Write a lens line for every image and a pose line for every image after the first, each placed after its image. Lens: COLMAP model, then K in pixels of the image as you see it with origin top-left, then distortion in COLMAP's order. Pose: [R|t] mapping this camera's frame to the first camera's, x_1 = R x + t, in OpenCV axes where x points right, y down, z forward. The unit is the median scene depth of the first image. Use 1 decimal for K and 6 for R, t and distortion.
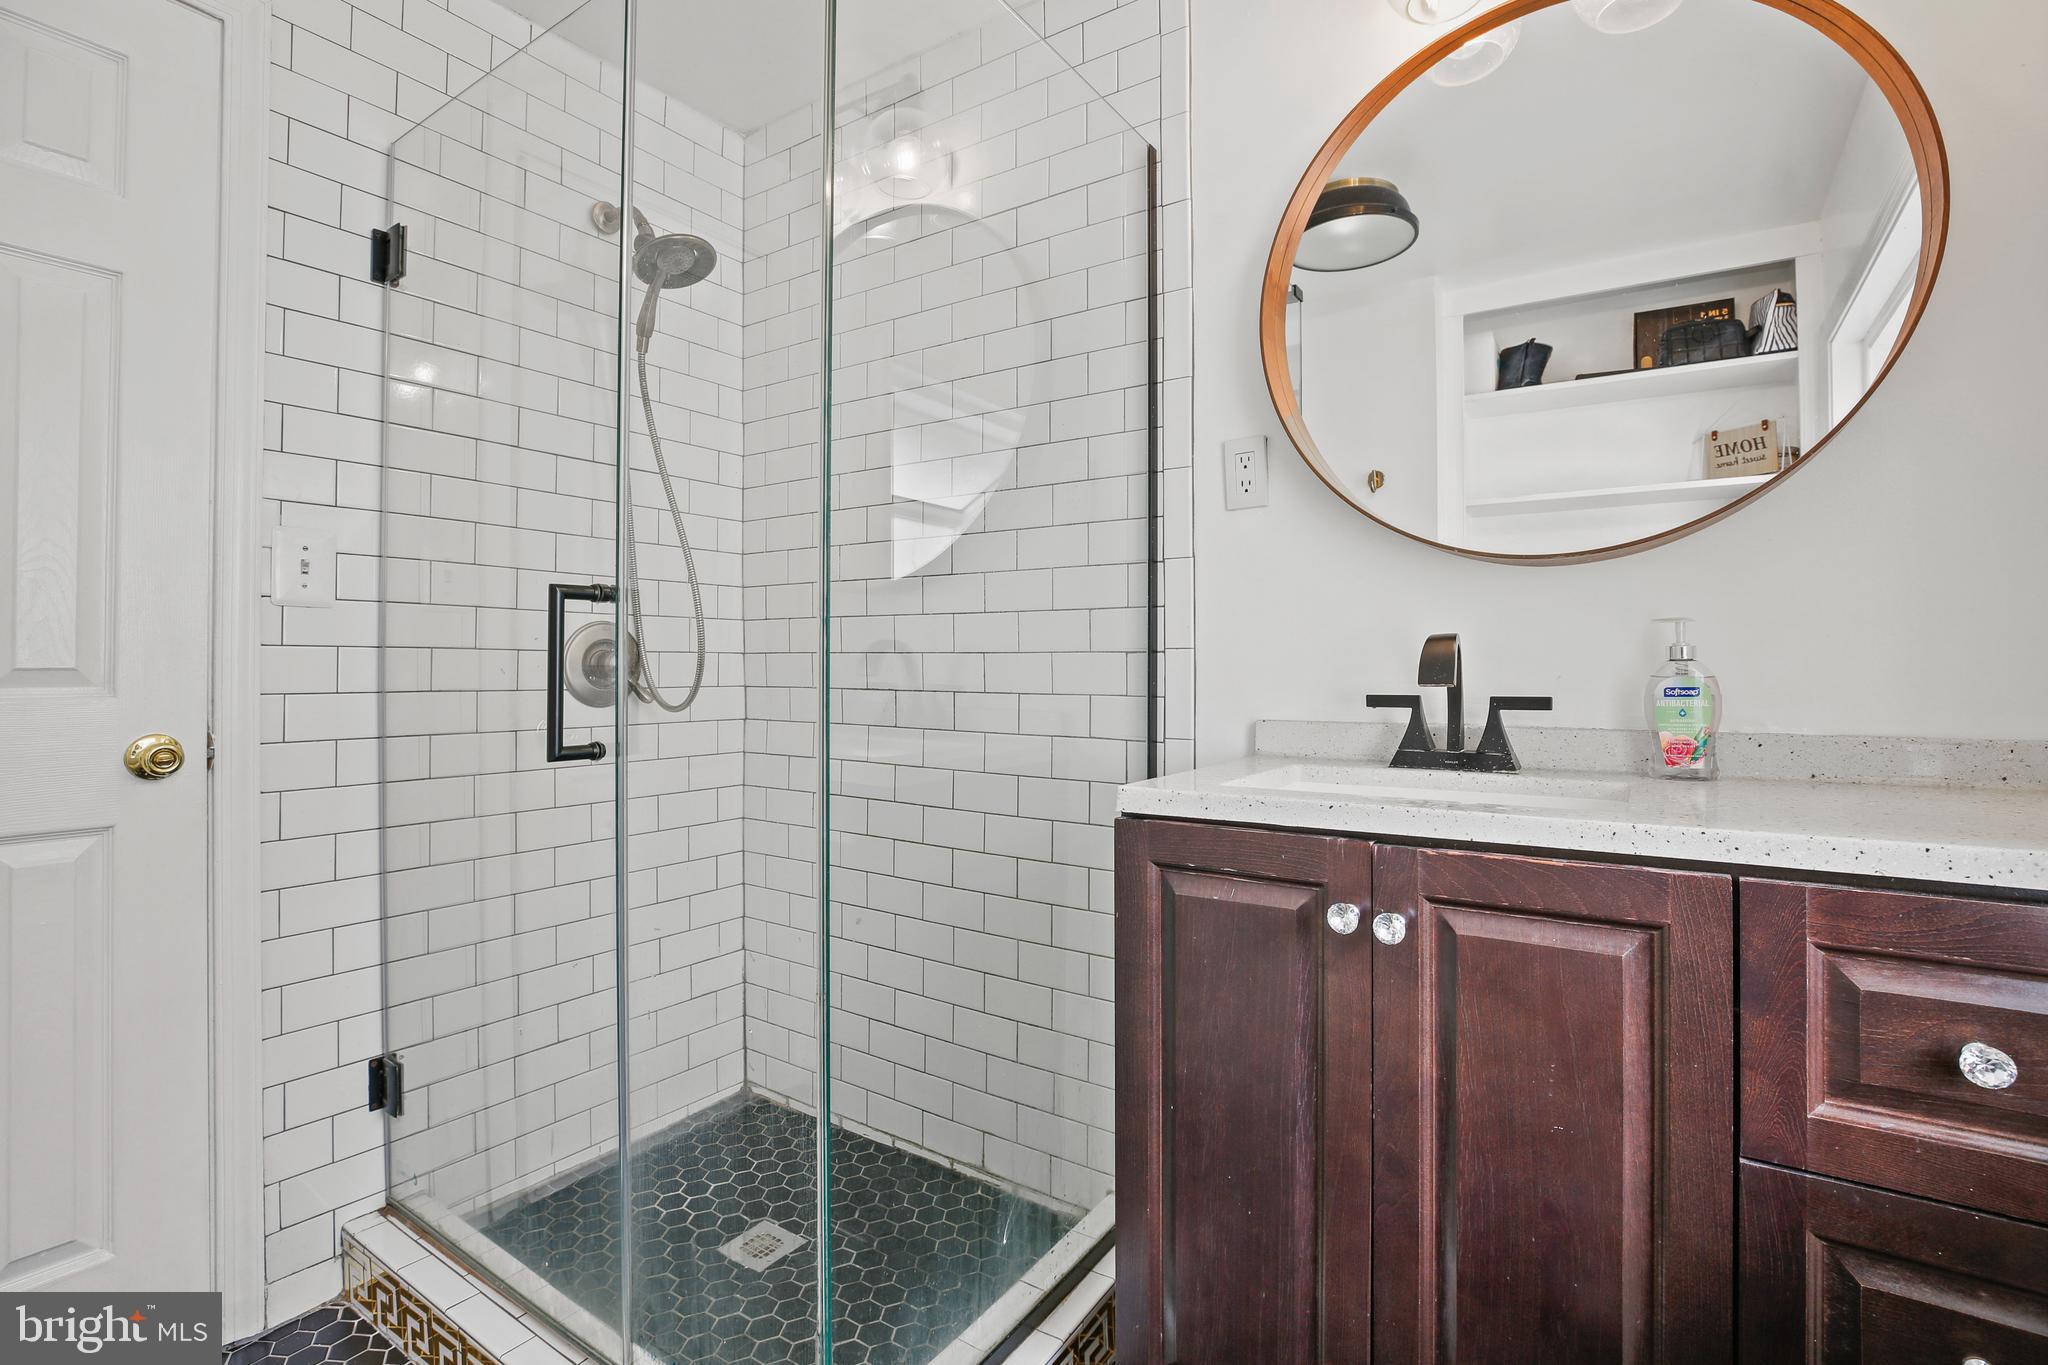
lens RADIAL K [[943.4, 0, 1025.6], [0, 943.4, 648.8], [0, 0, 1]] dist [-0.032639, 0.005118]
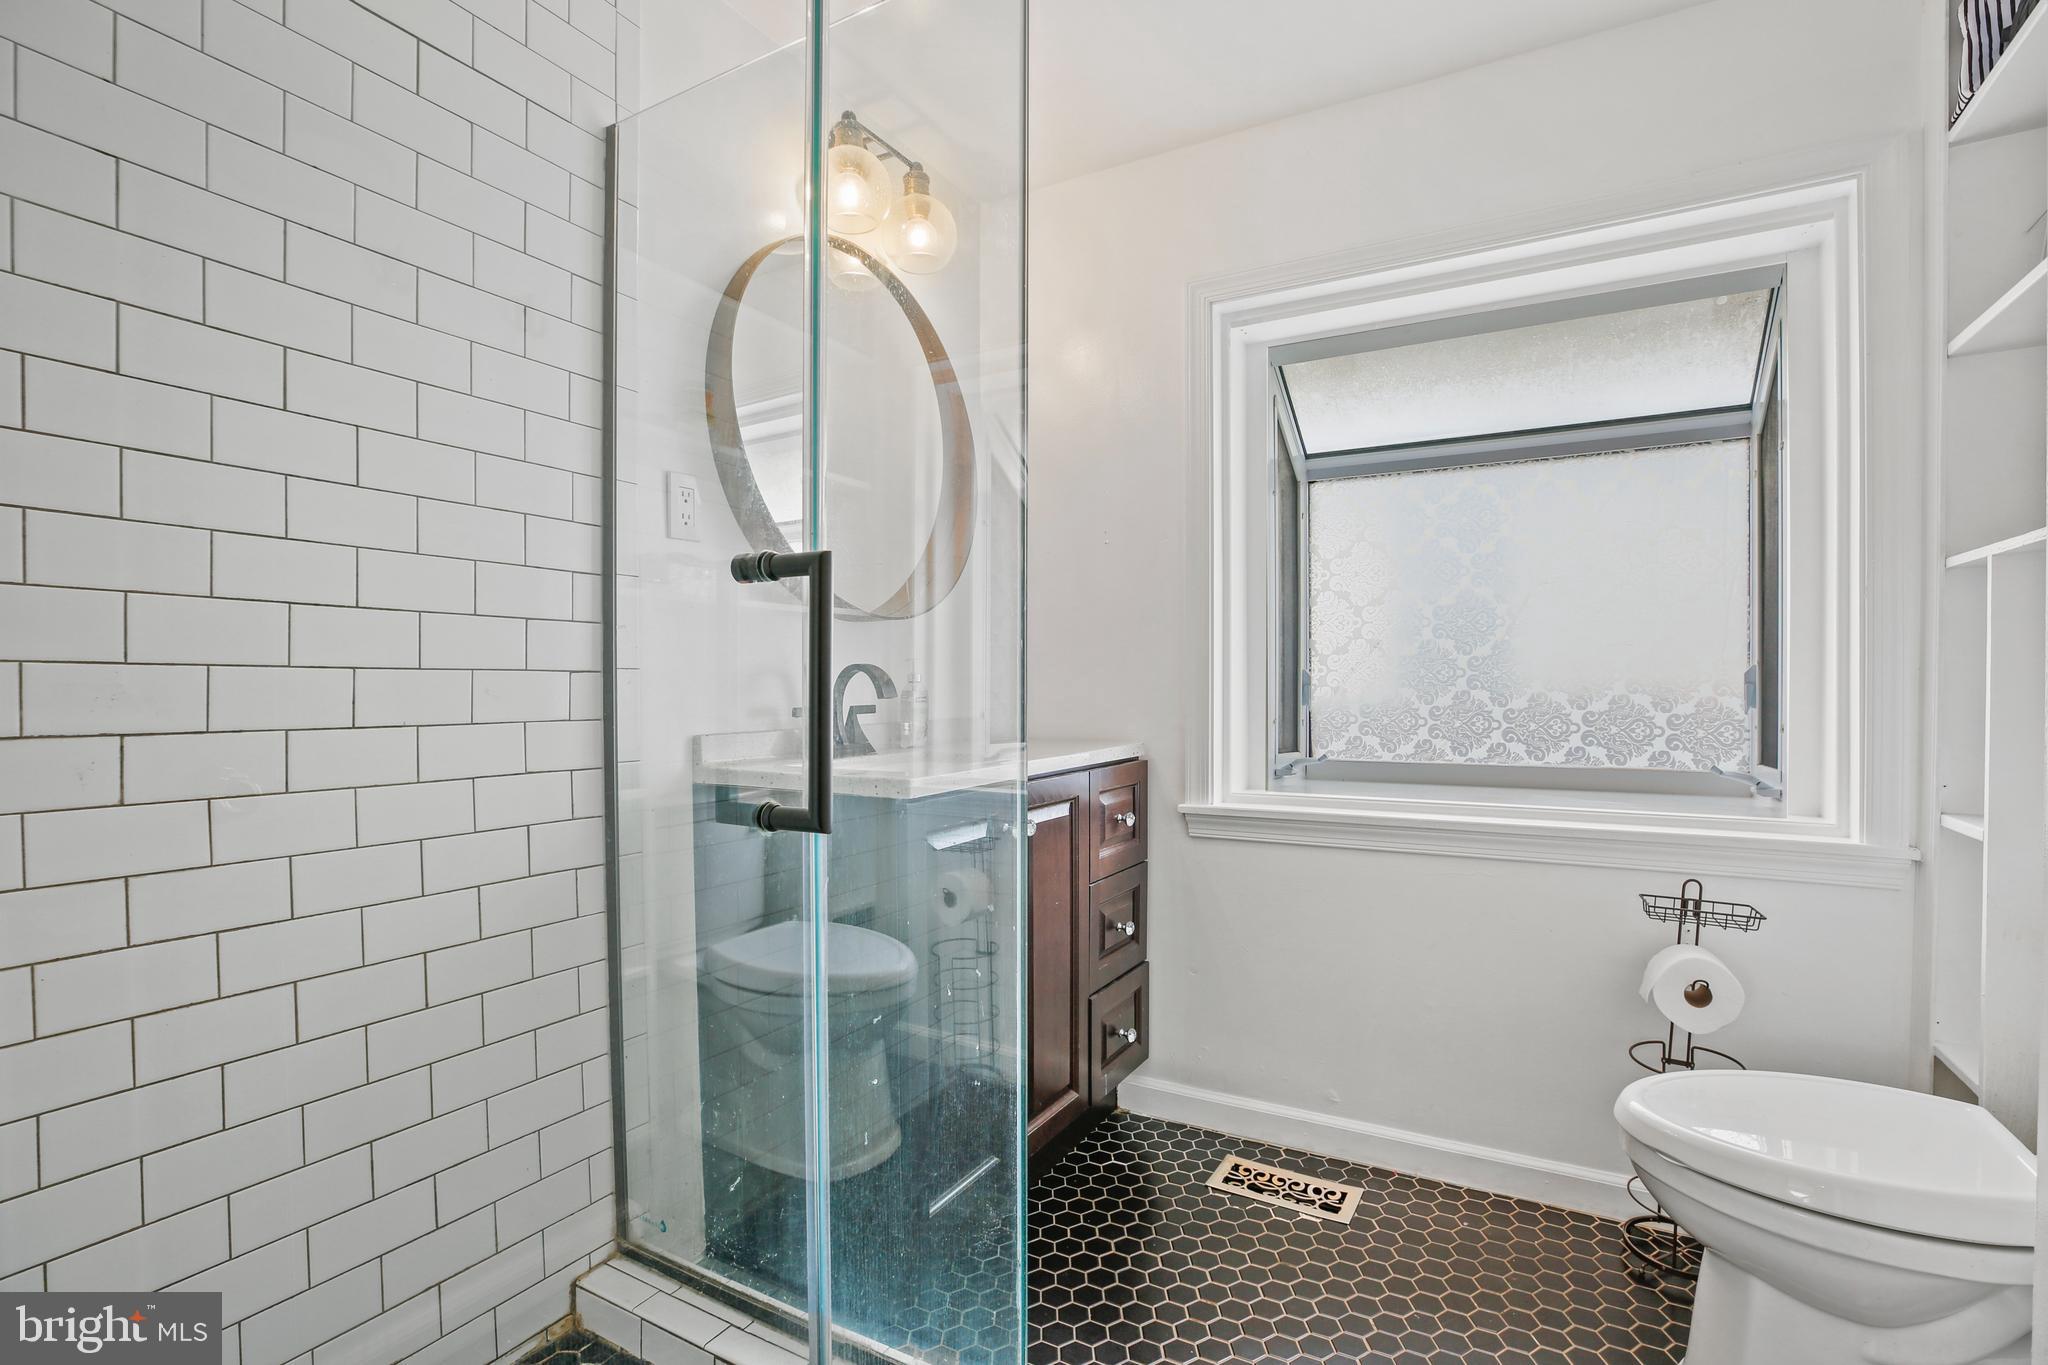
lens RADIAL K [[943.4, 0, 1024.3], [0, 943.4, 690.5], [0, 0, 1]] dist [-0.032639, 0.005118]
pose [[-0.072238, -0.008792, 0.997349, -0.819639], [-0.018195, 0.999806, 0.007496, 0.007614], [-0.997221, -0.017606, -0.072384, 0.650519]]
